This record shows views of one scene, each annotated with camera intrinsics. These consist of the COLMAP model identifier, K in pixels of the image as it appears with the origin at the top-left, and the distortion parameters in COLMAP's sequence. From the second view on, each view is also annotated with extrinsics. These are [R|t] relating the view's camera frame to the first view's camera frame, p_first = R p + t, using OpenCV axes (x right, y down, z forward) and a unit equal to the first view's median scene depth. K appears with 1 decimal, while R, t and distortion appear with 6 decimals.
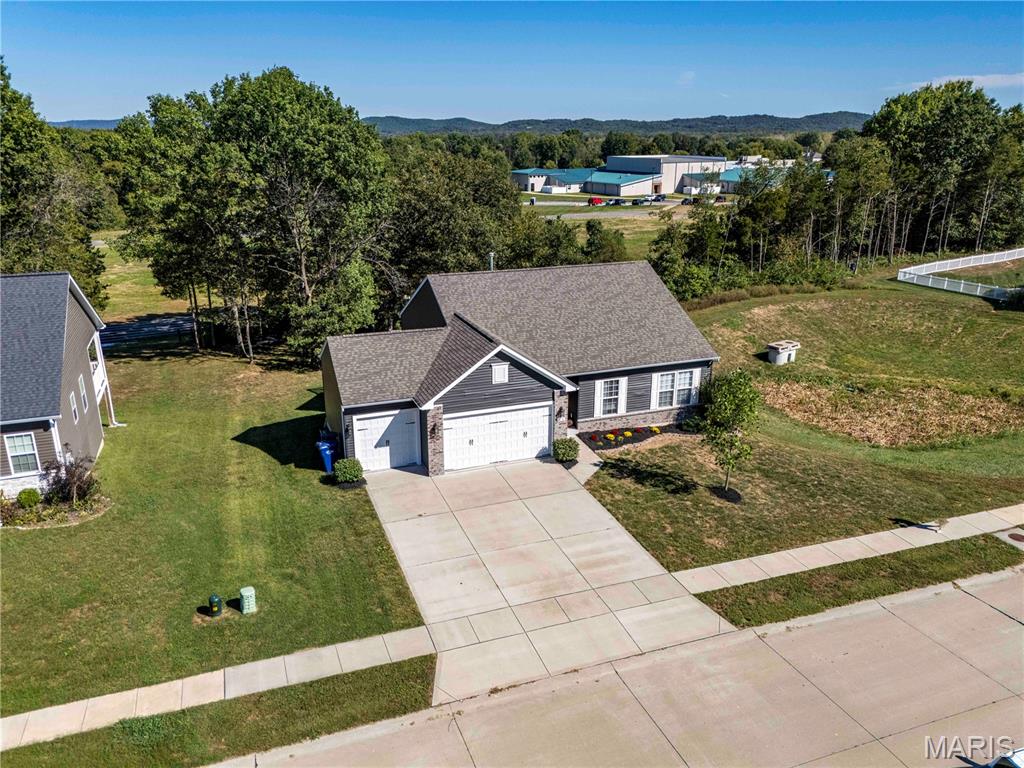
lens RADIAL K [[753.2, 0, 515.2], [0, 753.2, 380.8], [0, 0, 1]] dist [0.080716, -0.078309]
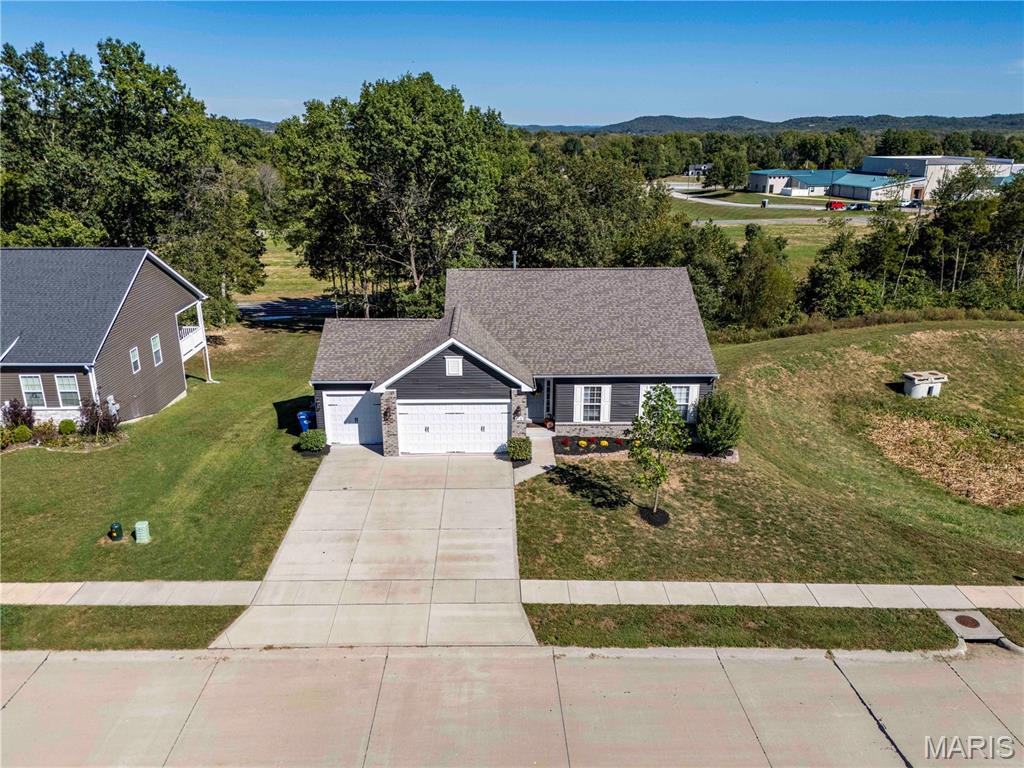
lens RADIAL K [[753.2, 0, 515.2], [0, 753.2, 380.8], [0, 0, 1]] dist [0.080716, -0.078309]
pose [[0.943153, 0.104339, -0.315555, 0.364605], [-0.104224, 0.994404, 0.017289, -0.015503], [0.315593, 0.016582, 0.948750, 0.044310]]
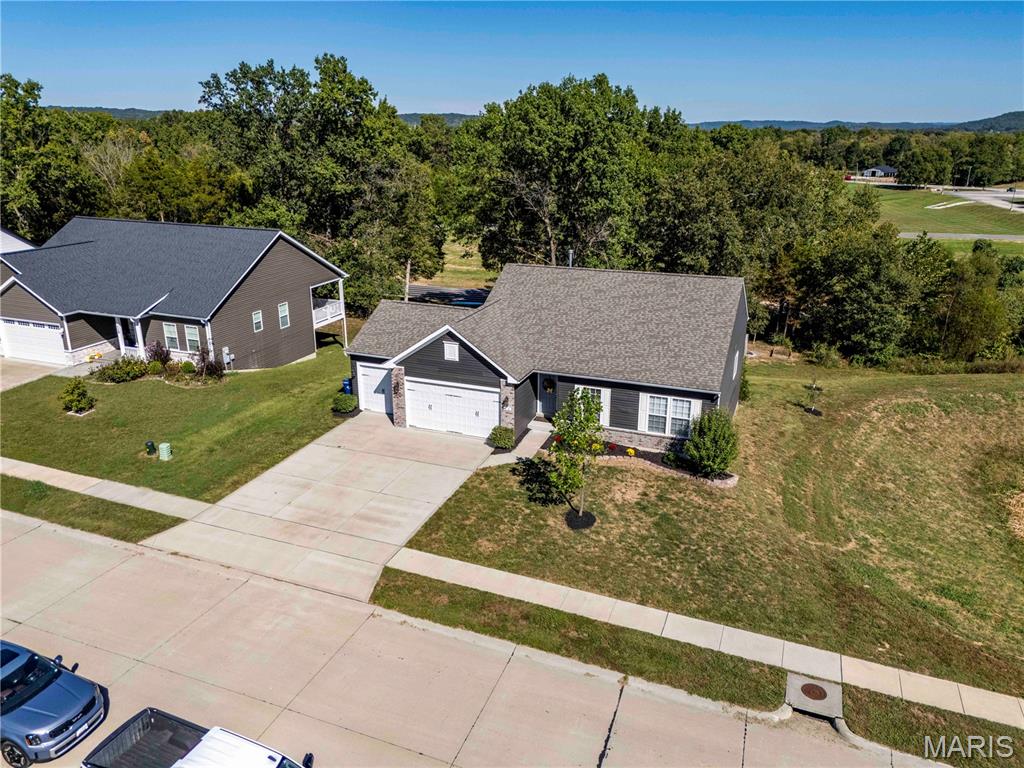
lens RADIAL K [[753.2, 0, 515.2], [0, 753.2, 380.8], [0, 0, 1]] dist [0.080716, -0.078309]
pose [[0.742916, 0.212197, -0.634861, 0.718922], [-0.211725, 0.974223, 0.077865, -0.069612], [0.635018, 0.076568, 0.768693, 0.197875]]
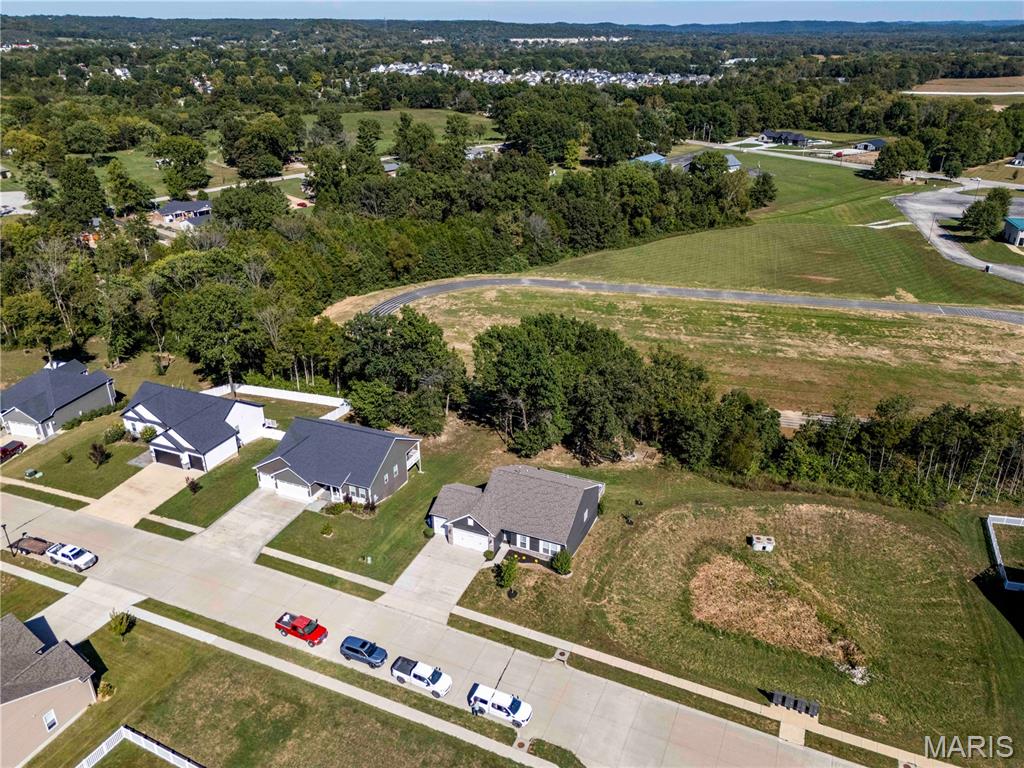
lens RADIAL K [[753.2, 0, 515.2], [0, 753.2, 380.8], [0, 0, 1]] dist [0.080716, -0.078309]
pose [[0.721365, 0.290275, -0.628786, 1.721167], [-0.215387, 0.956930, 0.194661, -1.099716], [0.658210, -0.004989, 0.752818, -1.069436]]
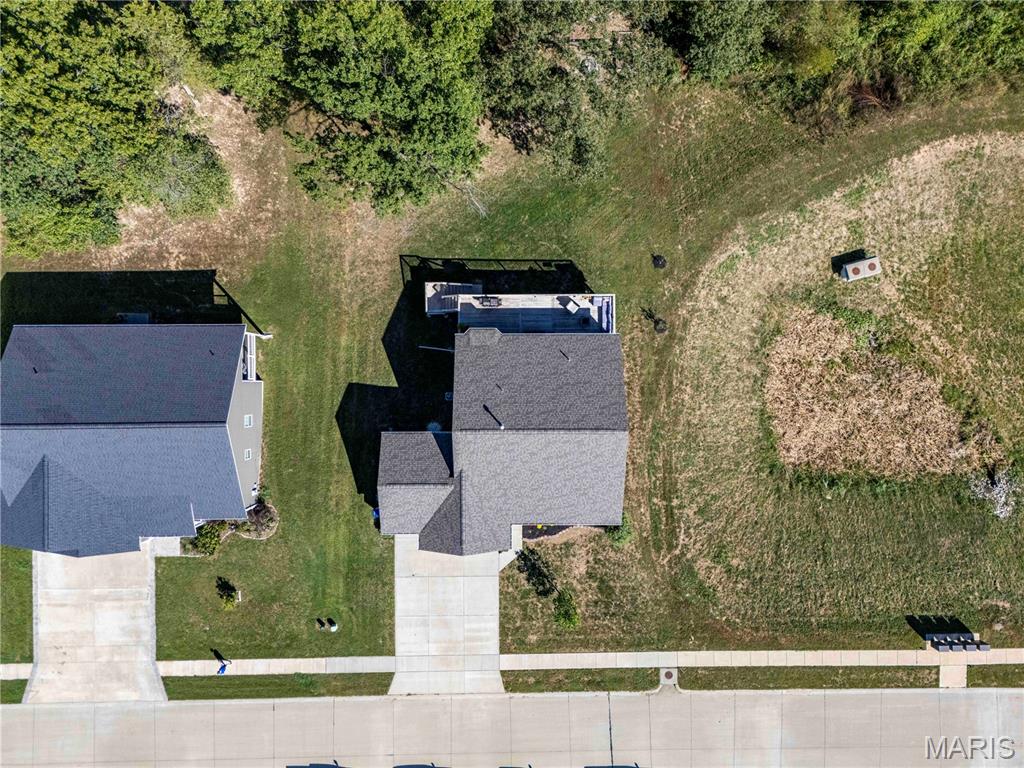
lens RADIAL K [[753.2, 0, 515.2], [0, 753.2, 380.8], [0, 0, 1]] dist [0.080716, -0.078309]
pose [[0.934918, 0.354777, 0.007890, -0.059199], [-0.119862, 0.294782, 0.948017, -1.745481], [0.334009, -0.887264, 0.318121, 0.771638]]
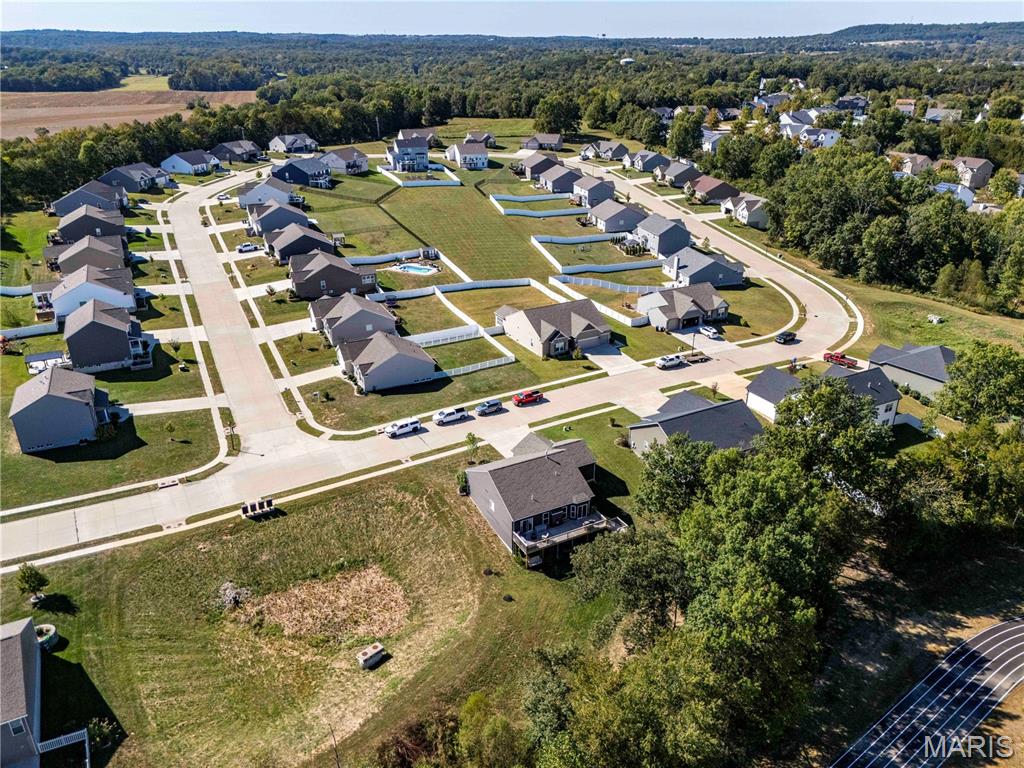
lens RADIAL K [[753.2, 0, 515.2], [0, 753.2, 380.8], [0, 0, 1]] dist [0.080716, -0.078309]
pose [[-0.991184, 0.050503, -0.122490, 0.466198], [-0.045370, 0.739233, 0.671920, -2.535765], [0.124483, 0.671553, -0.730425, 3.275388]]
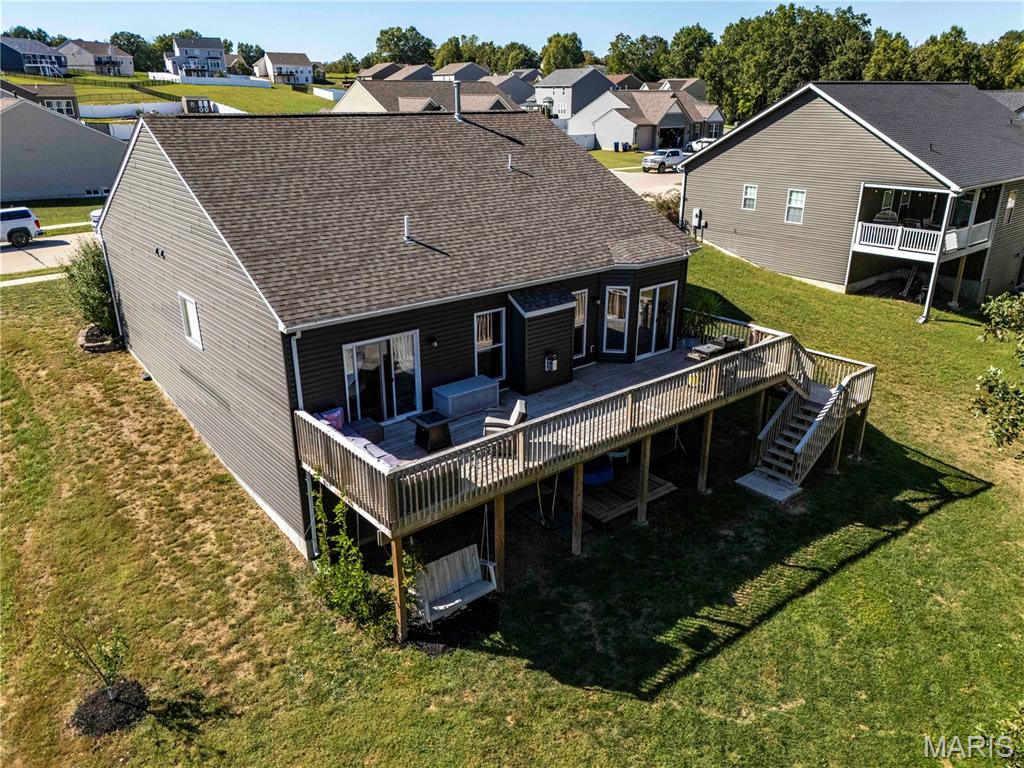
lens RADIAL K [[753.2, 0, 515.2], [0, 753.2, 380.8], [0, 0, 1]] dist [0.080716, -0.078309]
pose [[-0.947553, 0.112109, -0.299290, 0.151593], [-0.101493, 0.782430, 0.614413, -0.419159], [0.303055, 0.612565, -0.730015, 1.874094]]
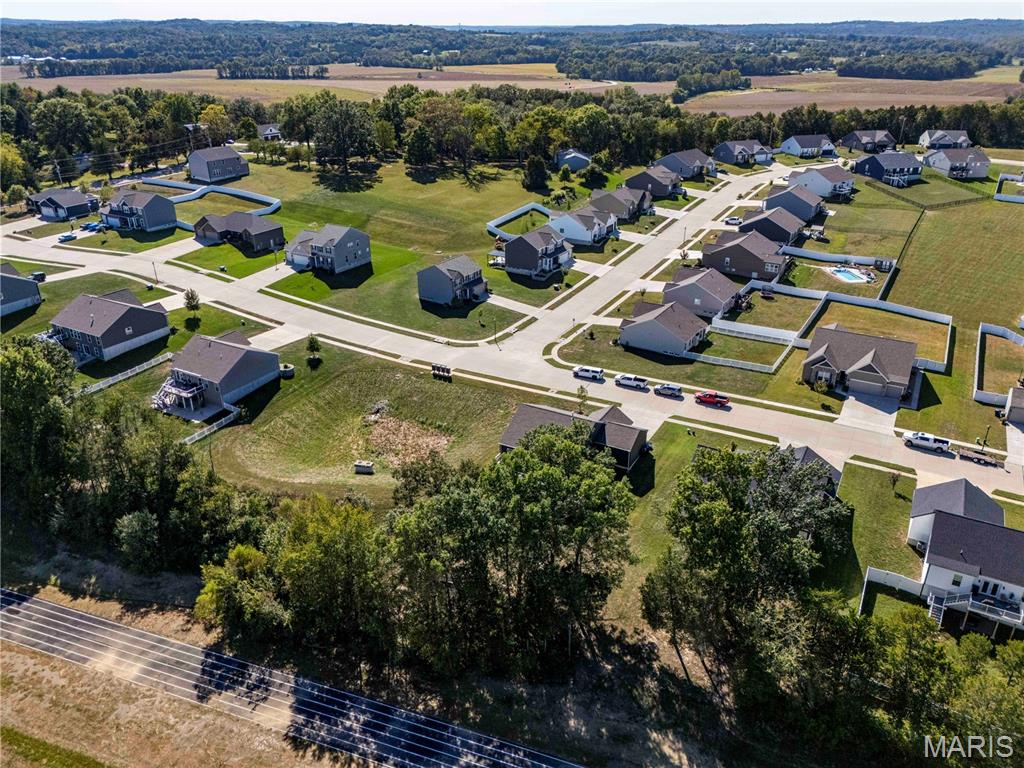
lens RADIAL K [[753.2, 0, 515.2], [0, 753.2, 380.8], [0, 0, 1]] dist [0.080716, -0.078309]
pose [[-0.640611, -0.325758, 0.695341, -2.197729], [0.239034, 0.775954, 0.583745, -2.363472], [-0.729712, 0.540164, -0.419218, 2.723785]]
